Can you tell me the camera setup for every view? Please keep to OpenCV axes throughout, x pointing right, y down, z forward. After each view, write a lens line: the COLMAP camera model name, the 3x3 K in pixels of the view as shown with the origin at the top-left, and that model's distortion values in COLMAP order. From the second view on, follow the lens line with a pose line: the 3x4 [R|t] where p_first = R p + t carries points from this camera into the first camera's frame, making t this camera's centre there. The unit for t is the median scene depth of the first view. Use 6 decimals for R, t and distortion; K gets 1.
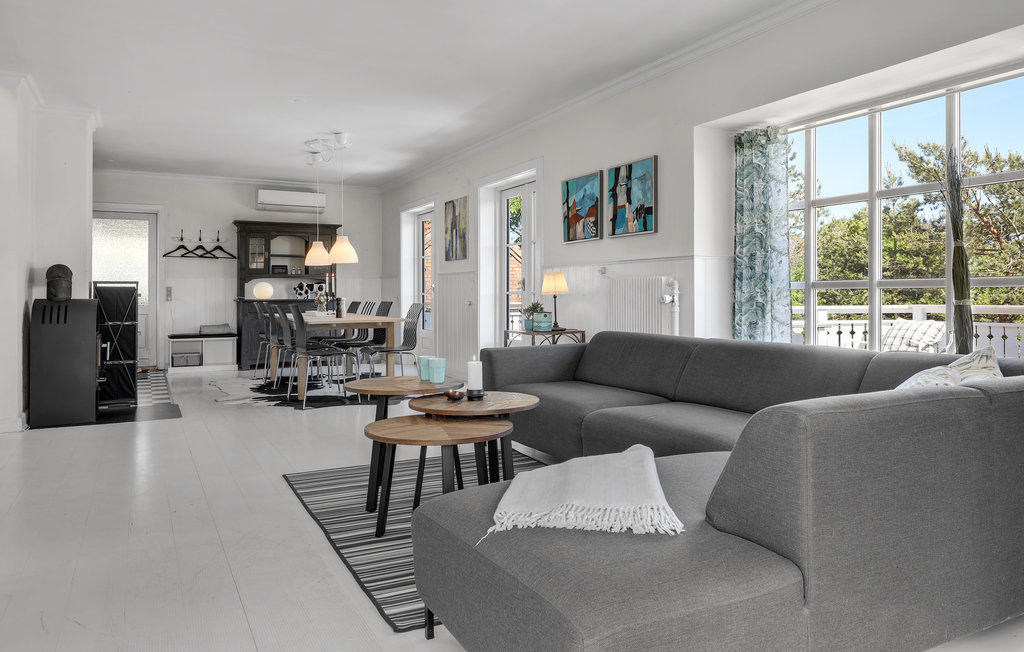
lens RADIAL K [[707.5, 0, 511.3], [0, 707.5, 283.5], [0, 0, 1]] dist [-0.001894, -0.000027]
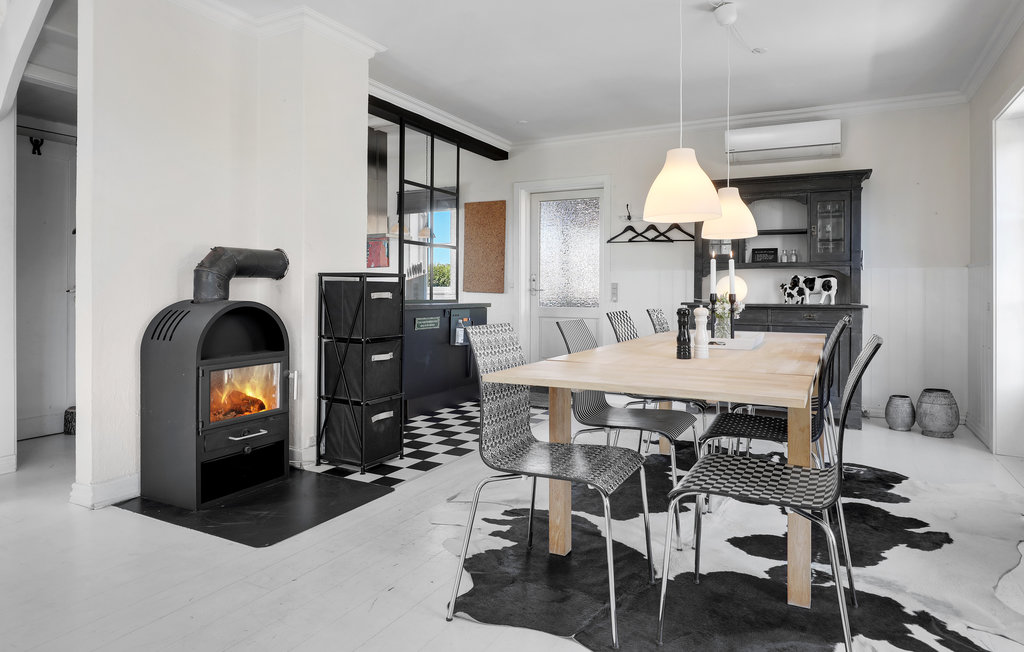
lens RADIAL K [[614.4, 0, 527.1], [0, 614.4, 286.6], [0, 0, 1]] dist [0.000479, 0.000111]
pose [[0.575235, 0.005821, -0.817967, -0.005576], [0.001734, 0.999964, 0.008336, 0.003030], [0.817986, -0.006214, 0.575204, 0.543305]]
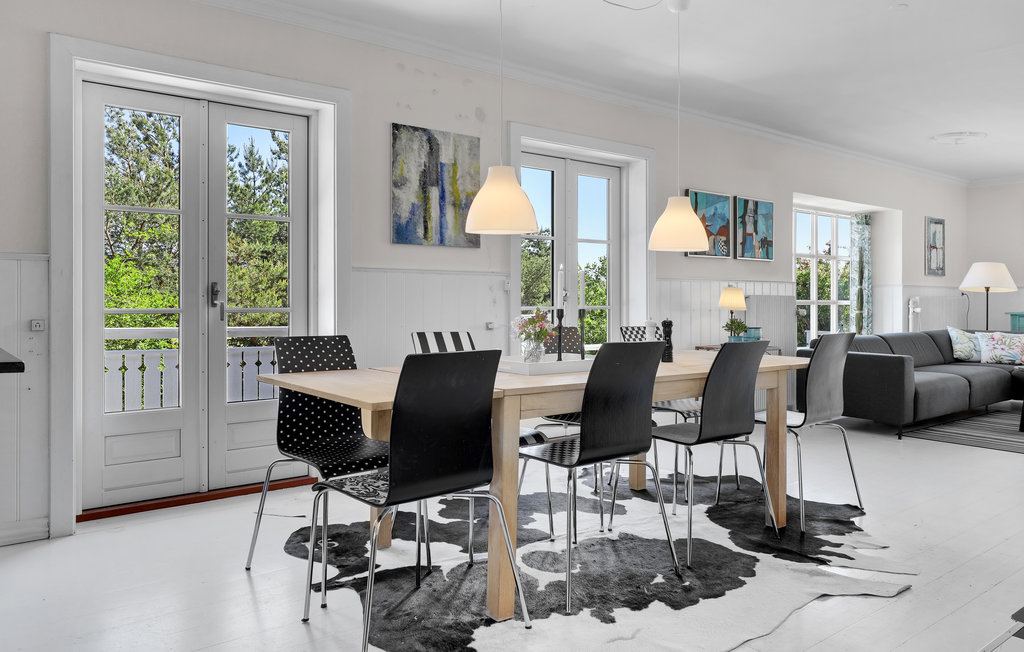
lens RADIAL K [[740.1, 0, 512.6], [0, 740.1, 302.9], [0, 0, 1]] dist [-0.026281, -0.000474]
pose [[-0.188082, 0.000839, 0.982153, -0.542872], [-0.016006, 0.999864, -0.003920, 0.009126], [-0.982023, -0.016457, -0.188043, 0.901609]]
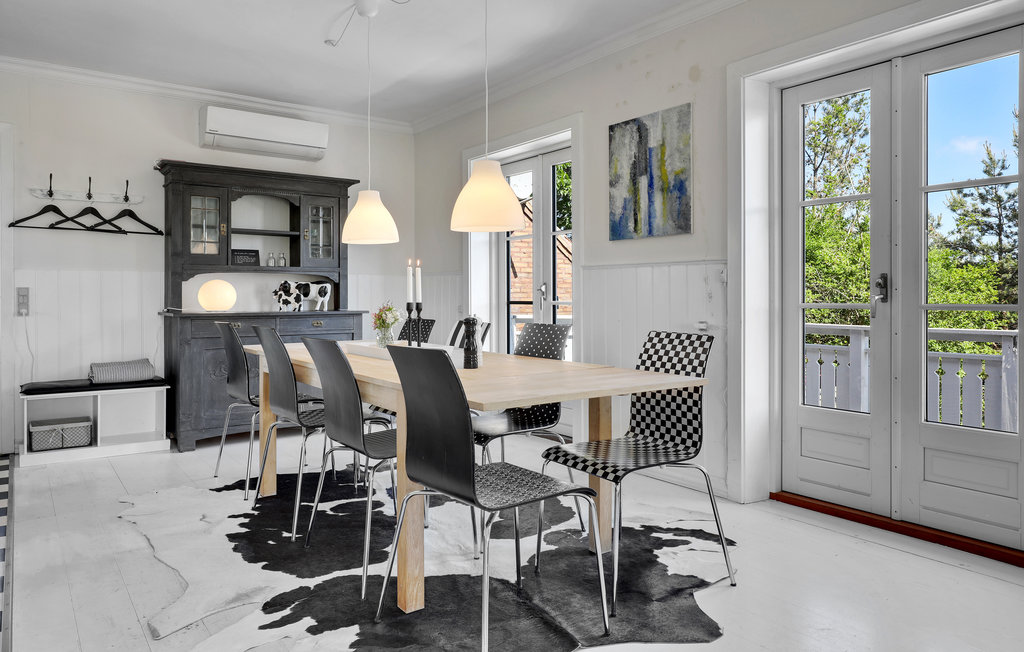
lens RADIAL K [[697.6, 0, 513.6], [0, 697.6, 298.6], [0, 0, 1]] dist [0.005574, 0.001744]
pose [[0.989723, 0.004521, 0.142925, -0.207950], [-0.006863, 0.999850, 0.015902, 0.002313], [-0.142832, -0.016719, 0.989606, 0.453225]]
